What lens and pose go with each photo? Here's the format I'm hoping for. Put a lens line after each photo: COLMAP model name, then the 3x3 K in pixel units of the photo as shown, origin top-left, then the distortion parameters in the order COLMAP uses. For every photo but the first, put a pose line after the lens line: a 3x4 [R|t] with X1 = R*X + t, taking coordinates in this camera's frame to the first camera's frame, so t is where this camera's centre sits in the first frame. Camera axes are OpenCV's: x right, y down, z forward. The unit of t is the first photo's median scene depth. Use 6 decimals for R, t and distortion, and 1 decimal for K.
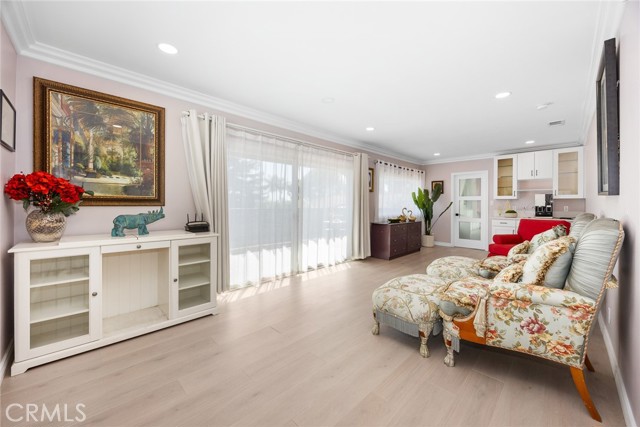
lens RADIAL K [[248.0, 0, 320.7], [0, 248.0, 208.4], [0, 0, 1]] dist [0.001205, 0.000141]
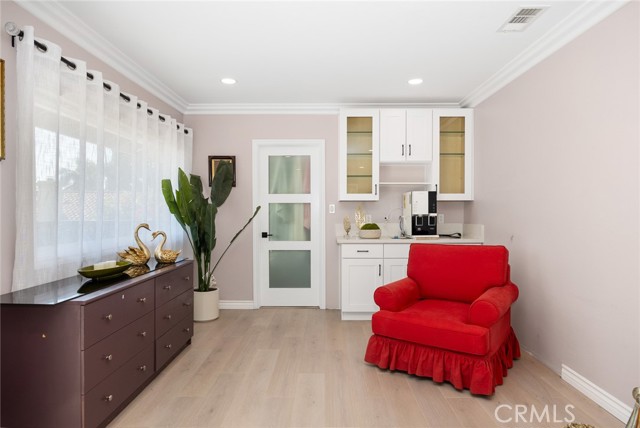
lens RADIAL K [[376.0, 0, 320.7], [0, 376.0, 214.5], [0, 0, 1]] dist [-0.002651, -0.000933]
pose [[0.711827, -0.009846, 0.702286, 0.165385], [0.014241, 0.999899, -0.000416, -0.010749], [-0.702211, 0.010298, 0.711894, 0.503706]]
